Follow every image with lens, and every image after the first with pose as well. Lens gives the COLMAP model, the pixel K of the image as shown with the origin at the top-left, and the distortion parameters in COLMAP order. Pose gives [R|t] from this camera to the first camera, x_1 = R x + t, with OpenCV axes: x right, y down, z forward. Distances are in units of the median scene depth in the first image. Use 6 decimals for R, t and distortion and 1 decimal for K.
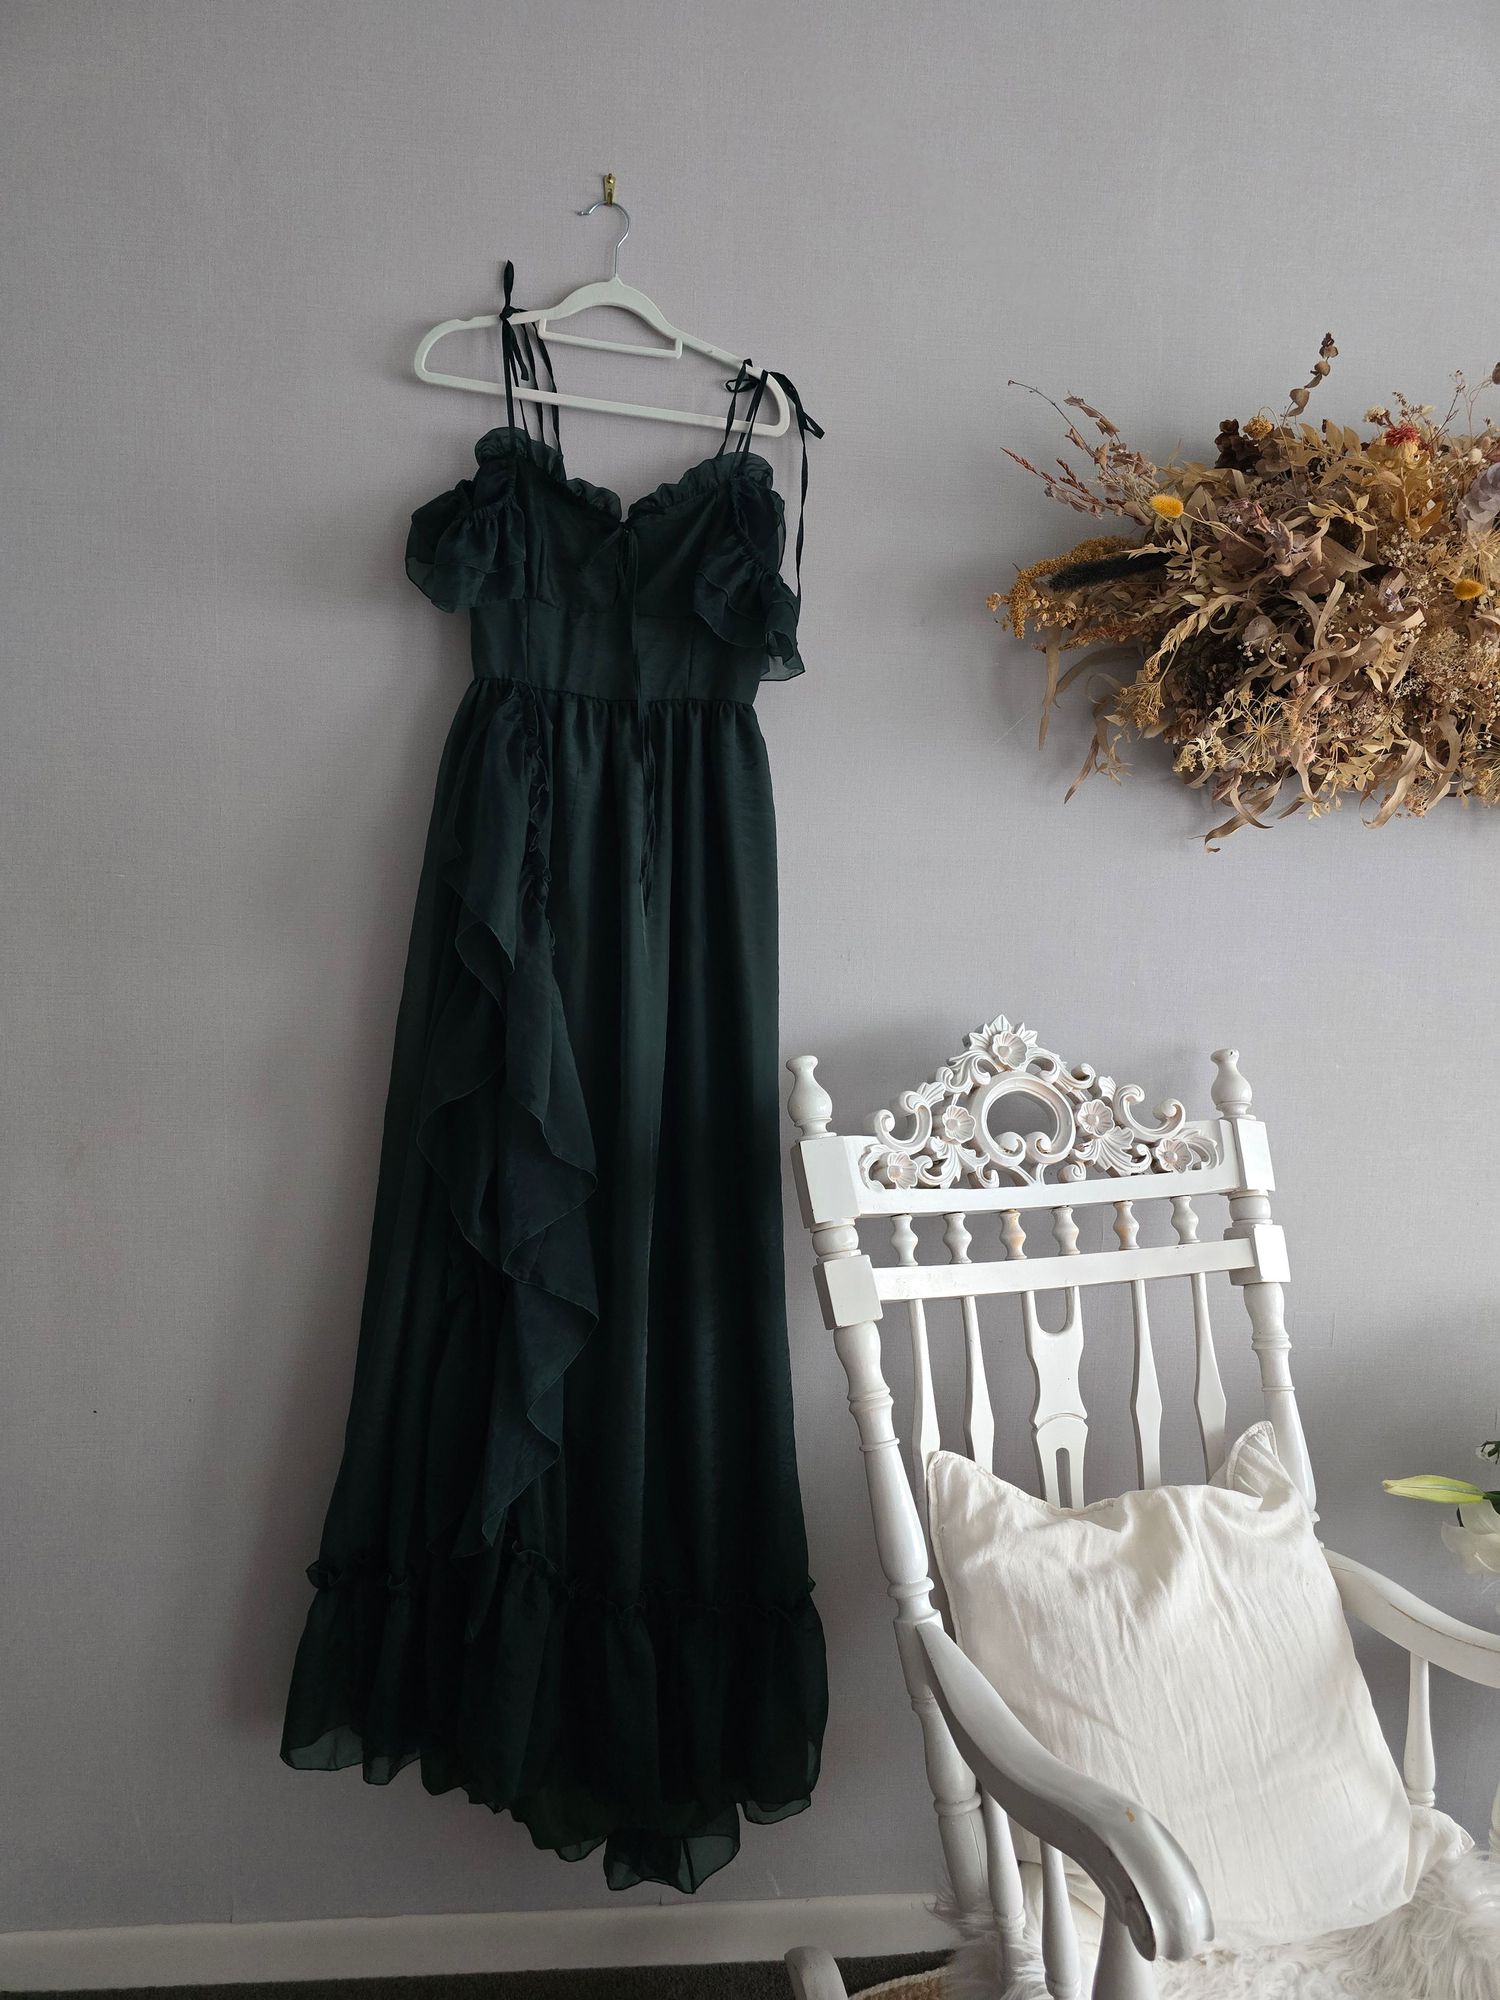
lens RADIAL K [[1352.3, 0, 750.0], [0, 1352.3, 1000.0], [0, 0, 1]] dist [0.064477, -0.061880]
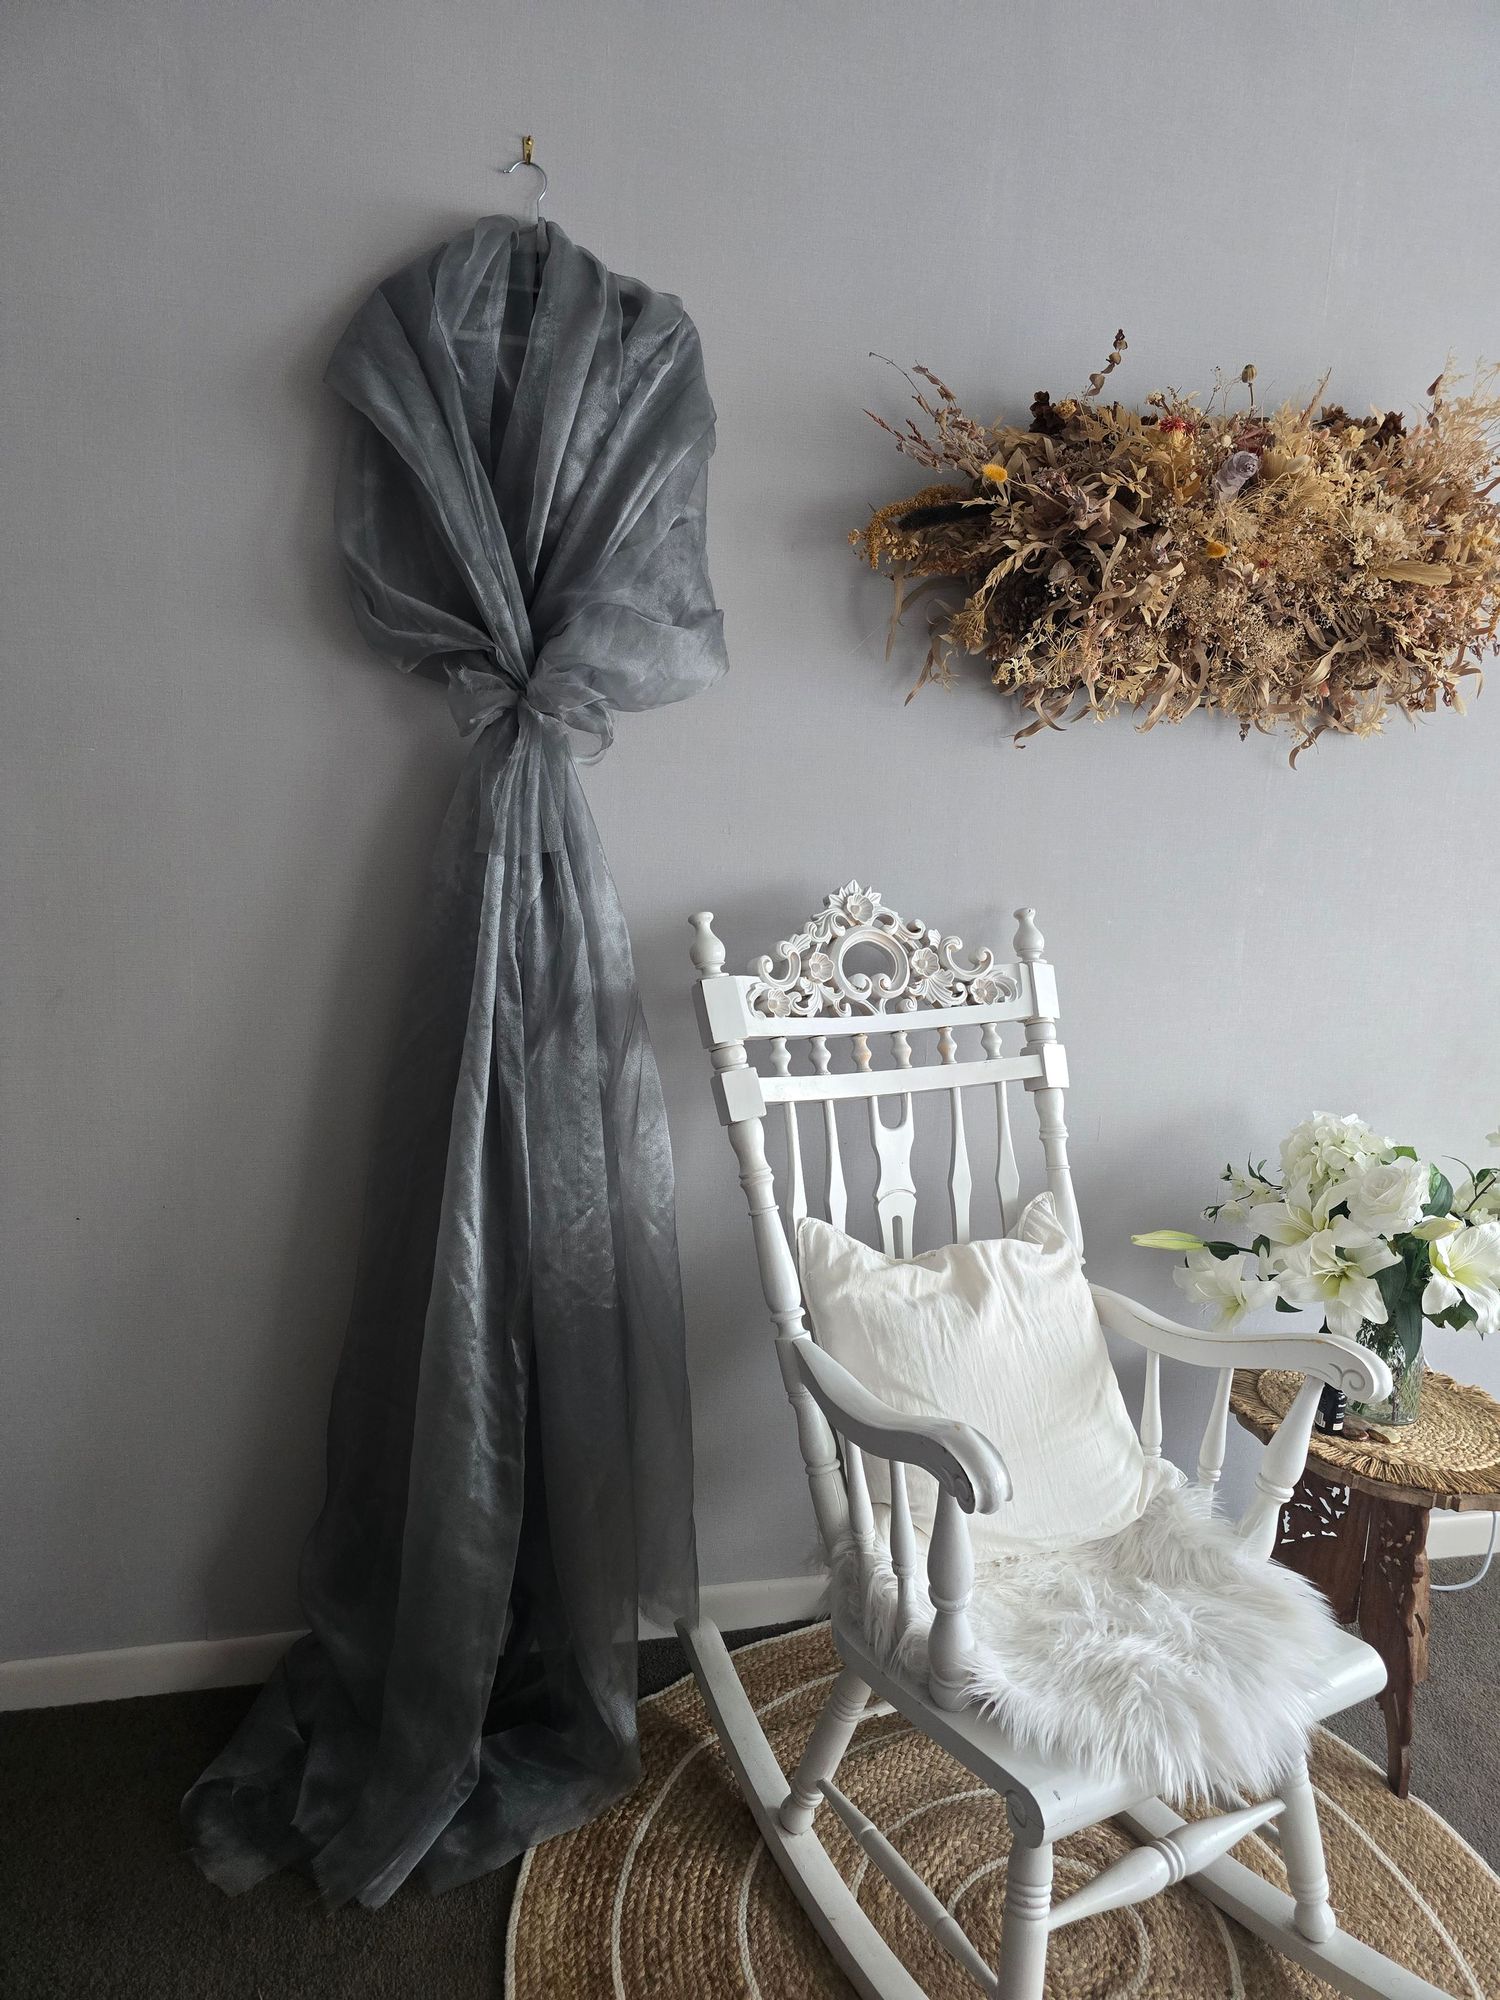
lens RADIAL K [[1352.7, 0, 741.2], [0, 1352.7, 990.4], [0, 0, 1]] dist [0.078229, -0.082866]
pose [[0.989949, -0.005828, 0.141302, -0.097104], [-0.006376, 0.996296, 0.085758, 0.006854], [-0.141278, -0.085797, 0.986245, -0.227087]]
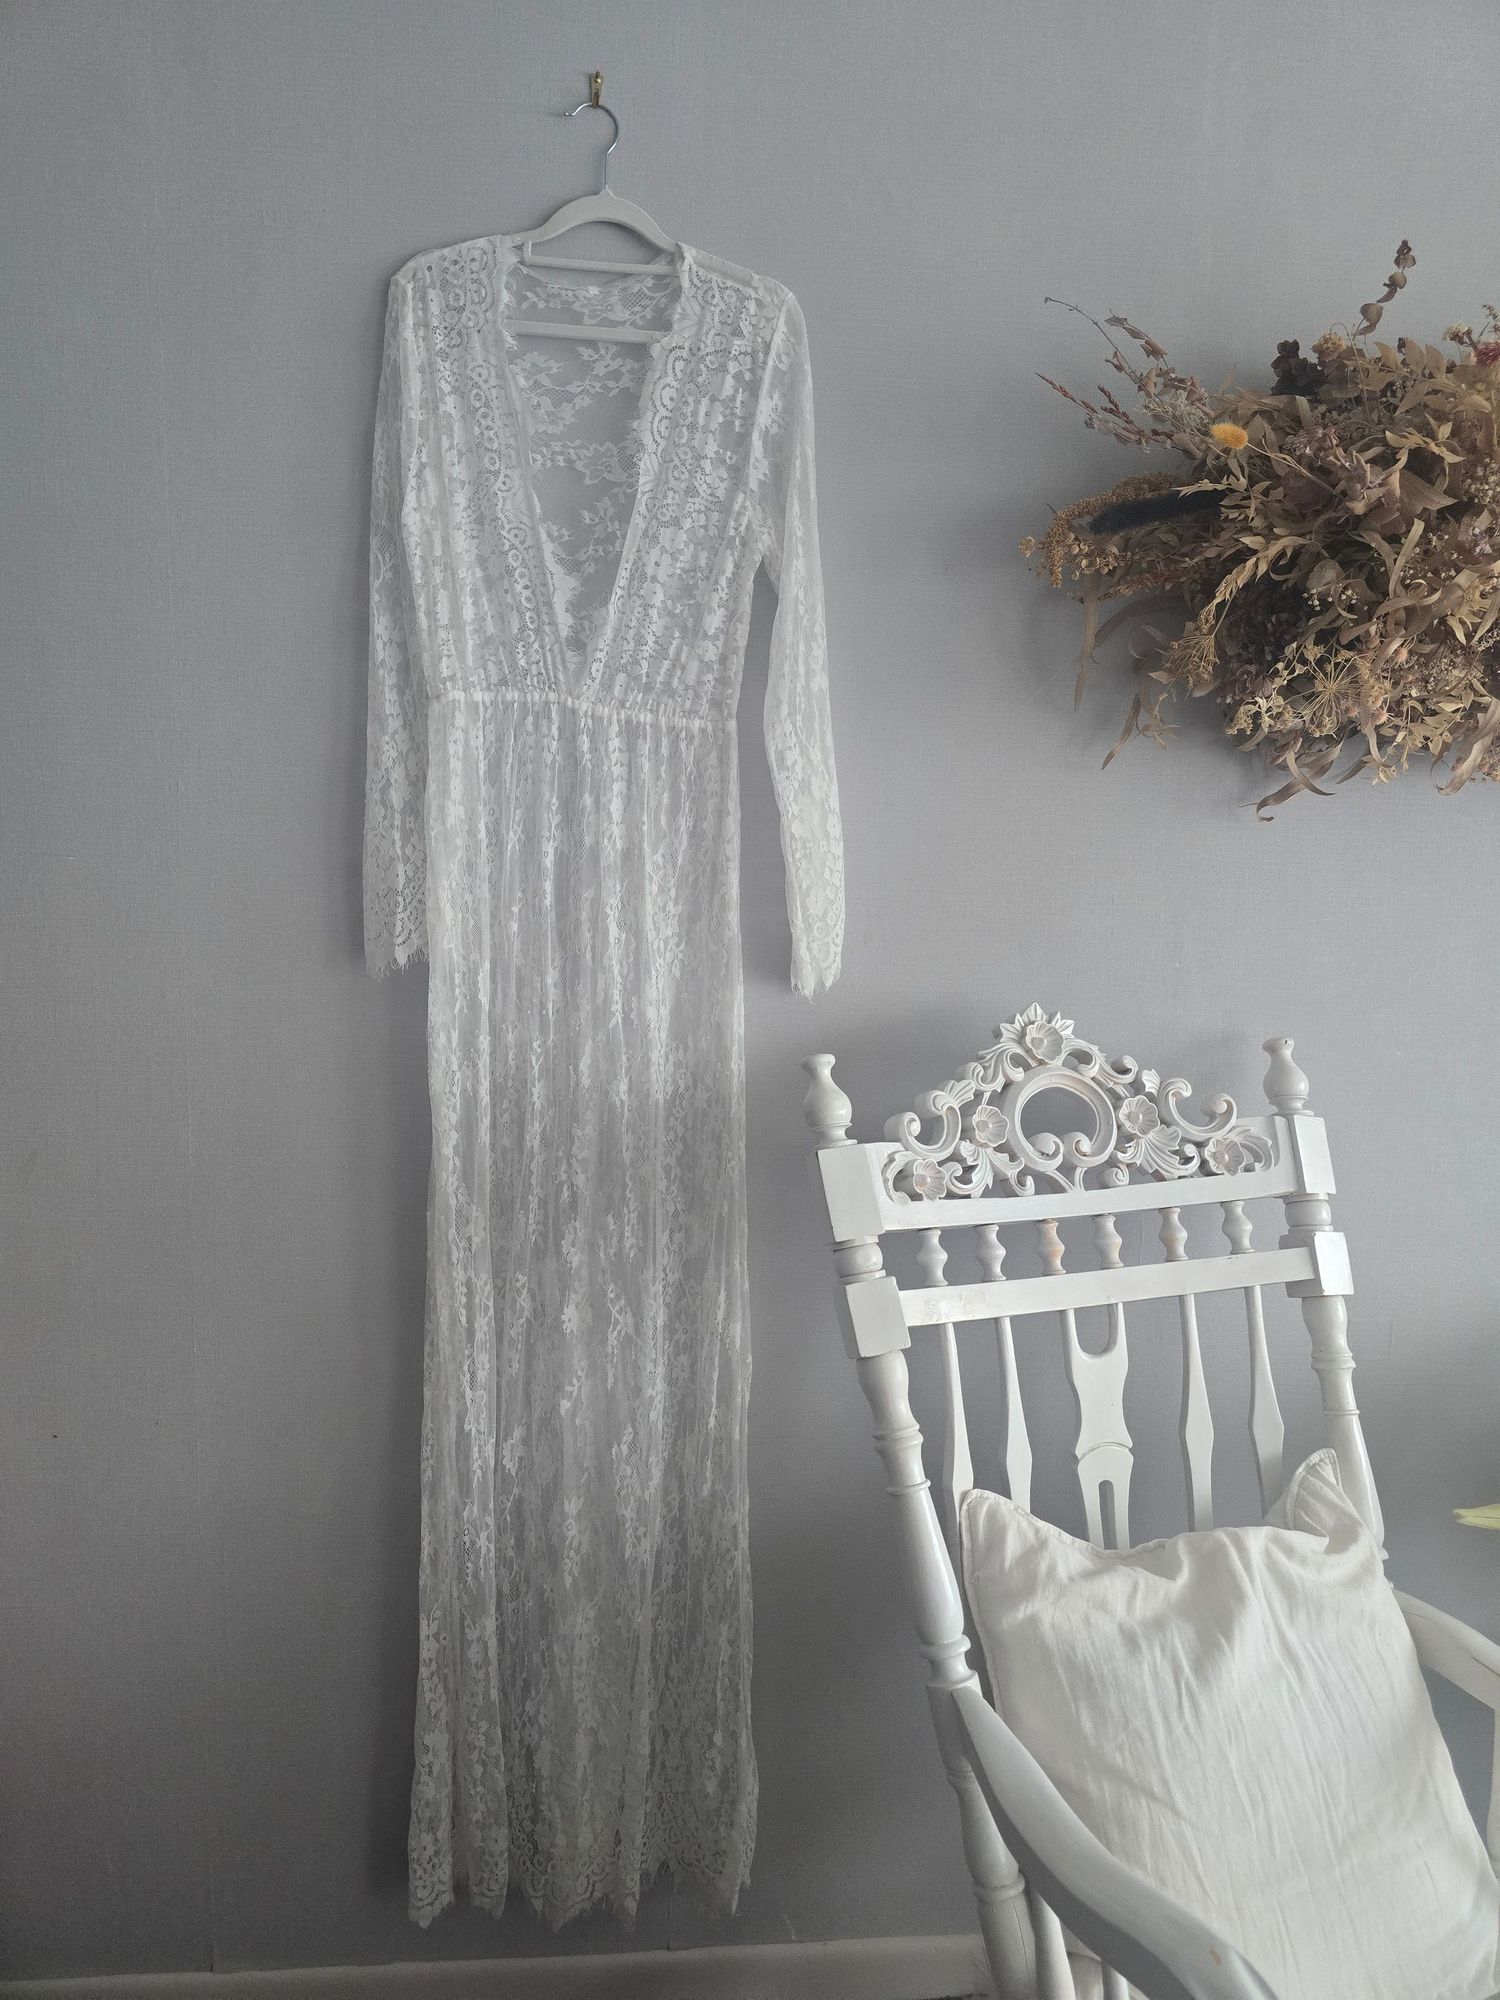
lens RADIAL K [[1345.0, 0, 734.2], [0, 1345.0, 982.5], [0, 0, 1]] dist [0.052766, -0.047355]
pose [[0.999945, -0.007080, -0.007737, -0.010194], [0.007262, 0.999693, 0.023701, -0.027703], [0.007567, -0.023755, 0.999689, 0.098620]]
